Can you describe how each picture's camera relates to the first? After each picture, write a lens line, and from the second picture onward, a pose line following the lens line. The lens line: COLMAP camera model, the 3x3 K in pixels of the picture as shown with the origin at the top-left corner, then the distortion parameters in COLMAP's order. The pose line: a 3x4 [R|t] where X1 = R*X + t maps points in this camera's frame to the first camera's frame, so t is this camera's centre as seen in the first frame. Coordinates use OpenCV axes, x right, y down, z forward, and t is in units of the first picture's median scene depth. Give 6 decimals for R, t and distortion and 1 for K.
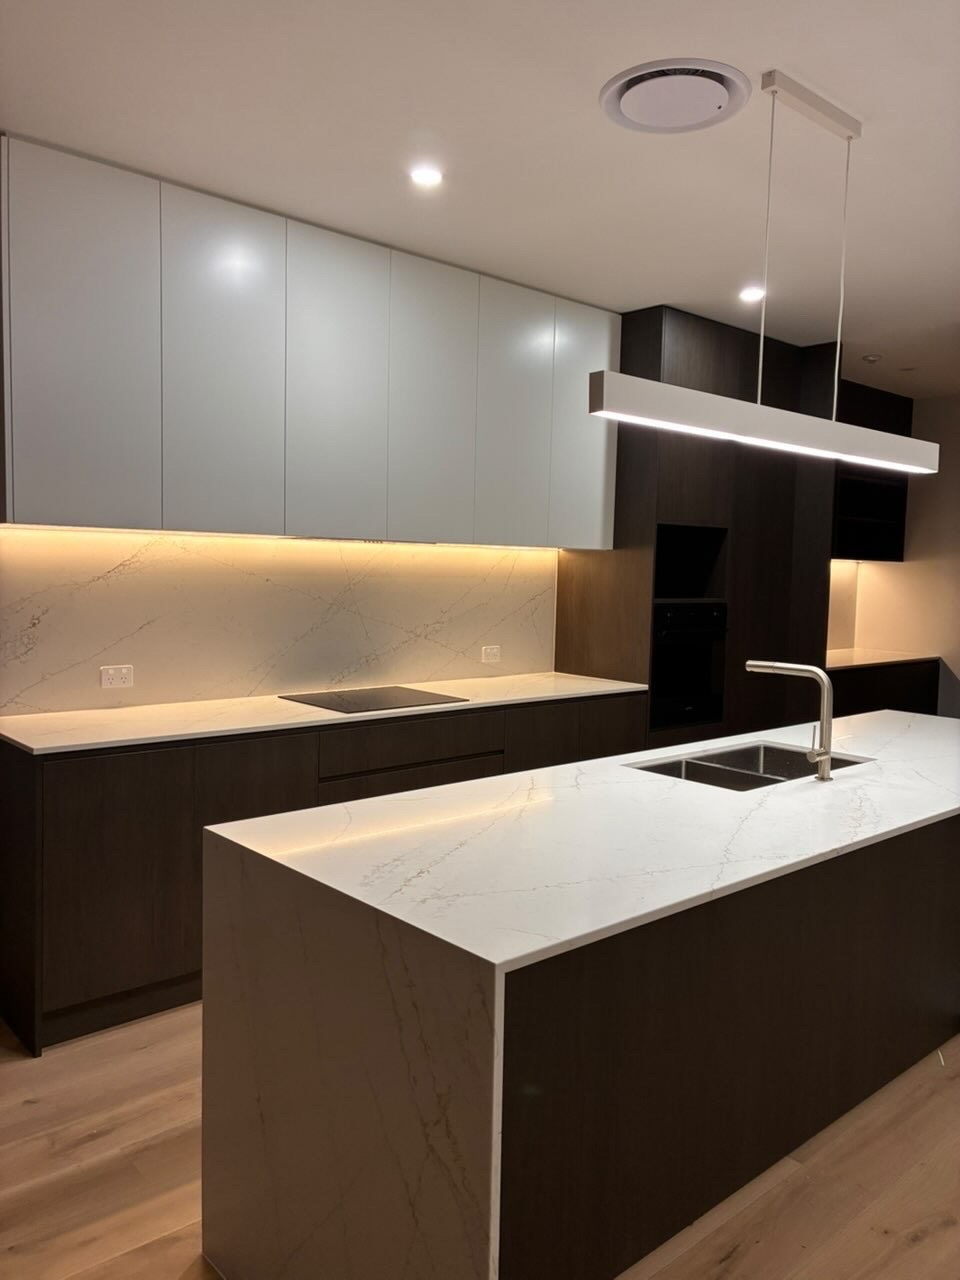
lens RADIAL K [[968.8, 0, 485.8], [0, 968.8, 644.0], [0, 0, 1]] dist [0.046409, -0.056551]
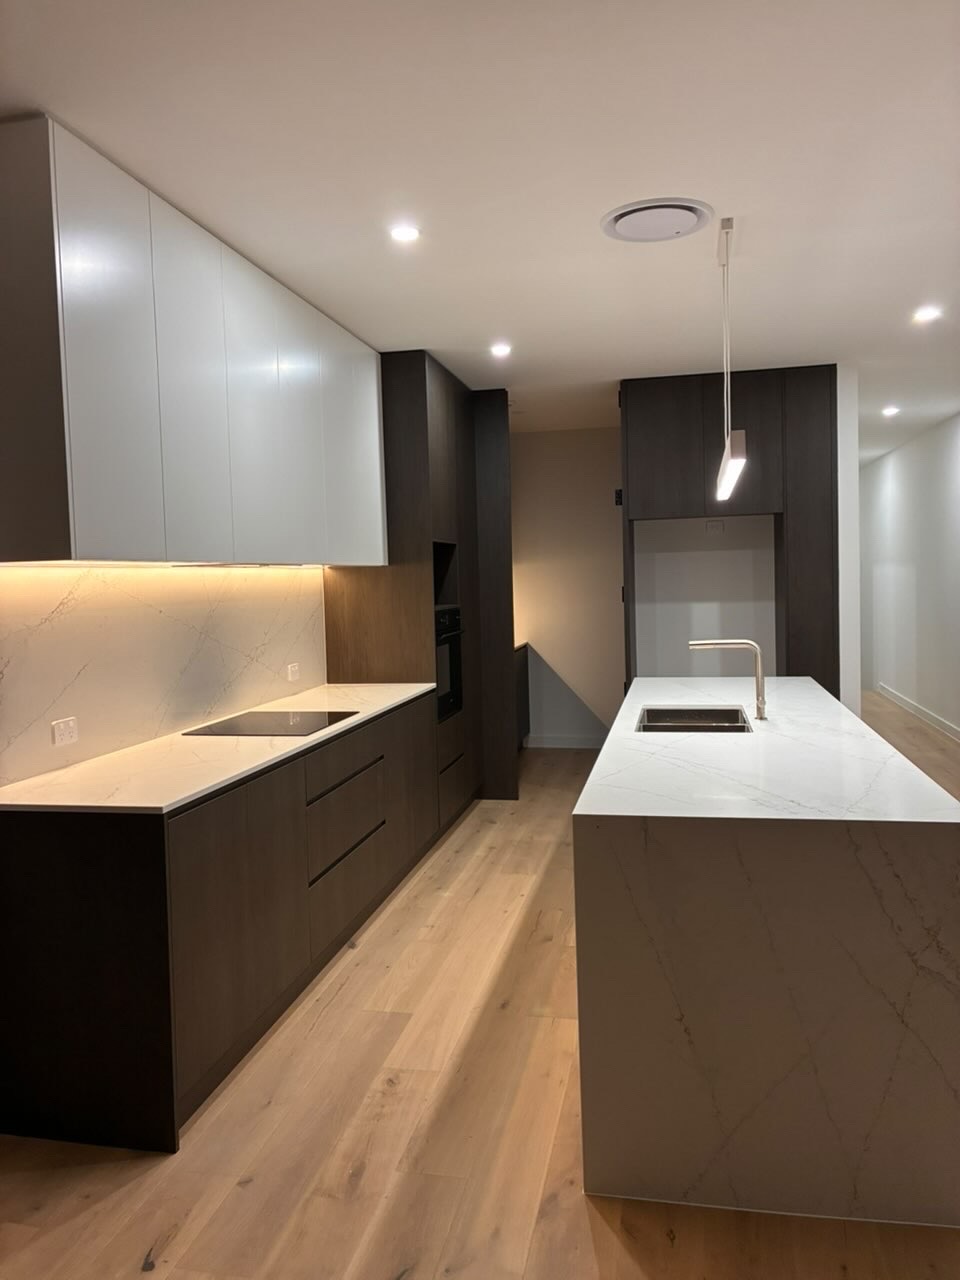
lens RADIAL K [[968.8, 0, 485.9], [0, 968.8, 633.5], [0, 0, 1]] dist [0.046409, -0.056551]
pose [[0.805512, -0.081795, 0.586908, -0.584902], [0.095509, 0.995399, 0.007642, -0.024655], [-0.584832, 0.049899, 0.809618, 0.068504]]
